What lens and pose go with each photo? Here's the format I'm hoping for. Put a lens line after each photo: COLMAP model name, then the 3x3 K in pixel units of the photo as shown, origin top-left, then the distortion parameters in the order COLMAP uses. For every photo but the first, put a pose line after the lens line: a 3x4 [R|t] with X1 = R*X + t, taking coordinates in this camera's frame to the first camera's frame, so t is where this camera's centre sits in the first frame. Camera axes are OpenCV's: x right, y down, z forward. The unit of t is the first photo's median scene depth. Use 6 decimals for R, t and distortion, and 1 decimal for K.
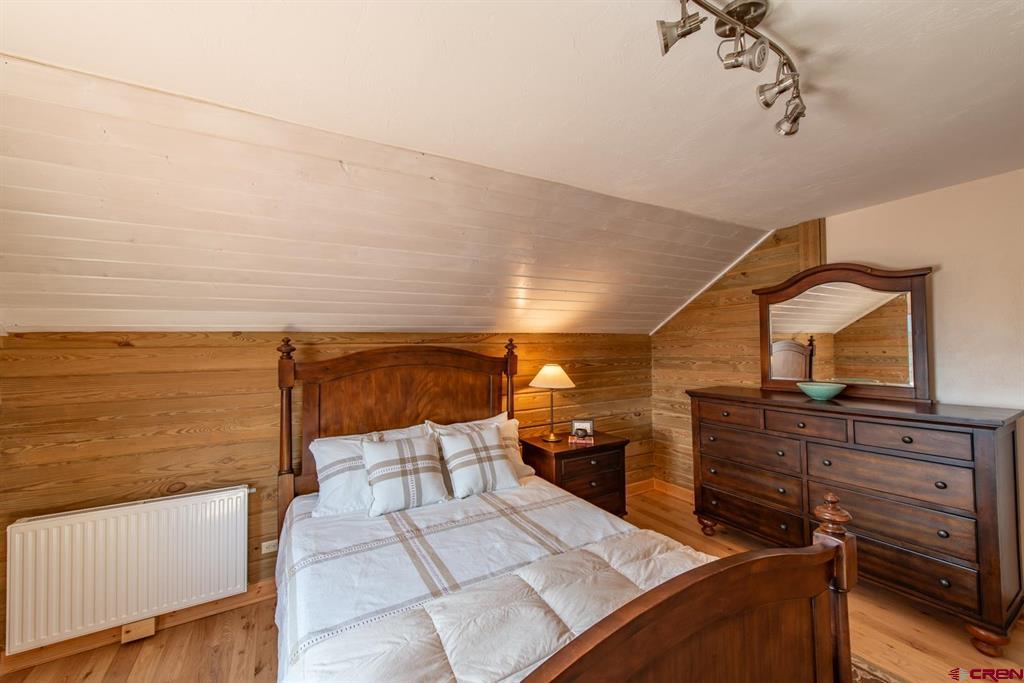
lens RADIAL K [[401.5, 0, 513.1], [0, 401.5, 340.6], [0, 0, 1]] dist [0.019277, -0.005370]
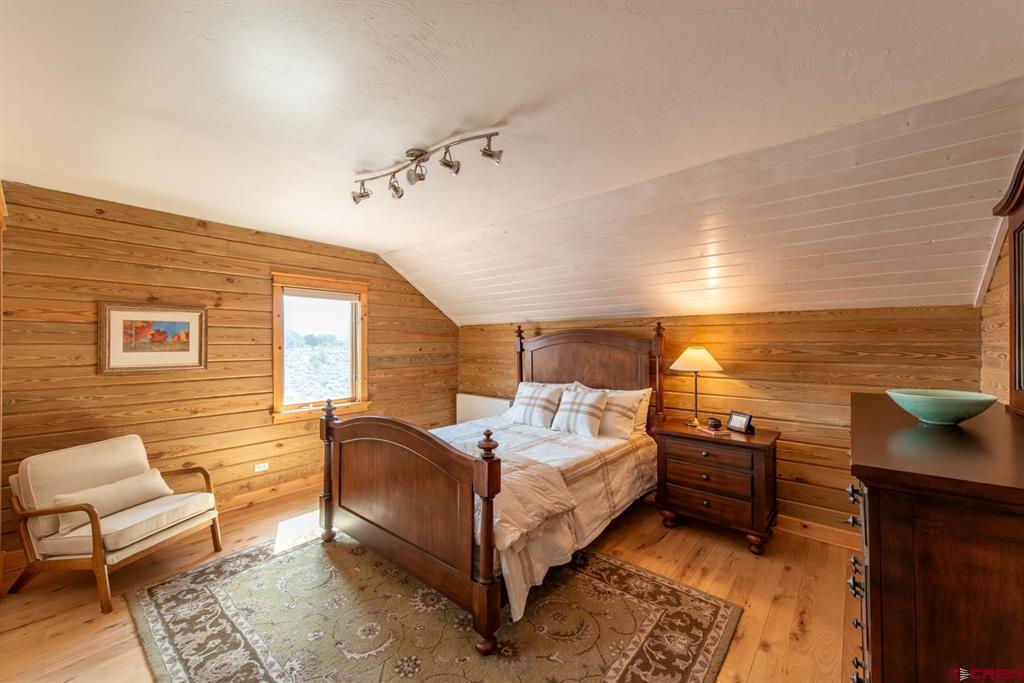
lens RADIAL K [[401.5, 0, 513.1], [0, 401.5, 340.6], [0, 0, 1]] dist [0.019277, -0.005370]
pose [[0.324291, 0.012318, -0.945877, 0.993535], [0.009315, 0.999825, 0.016215, 0.027233], [0.945912, -0.014070, 0.324119, 0.308086]]
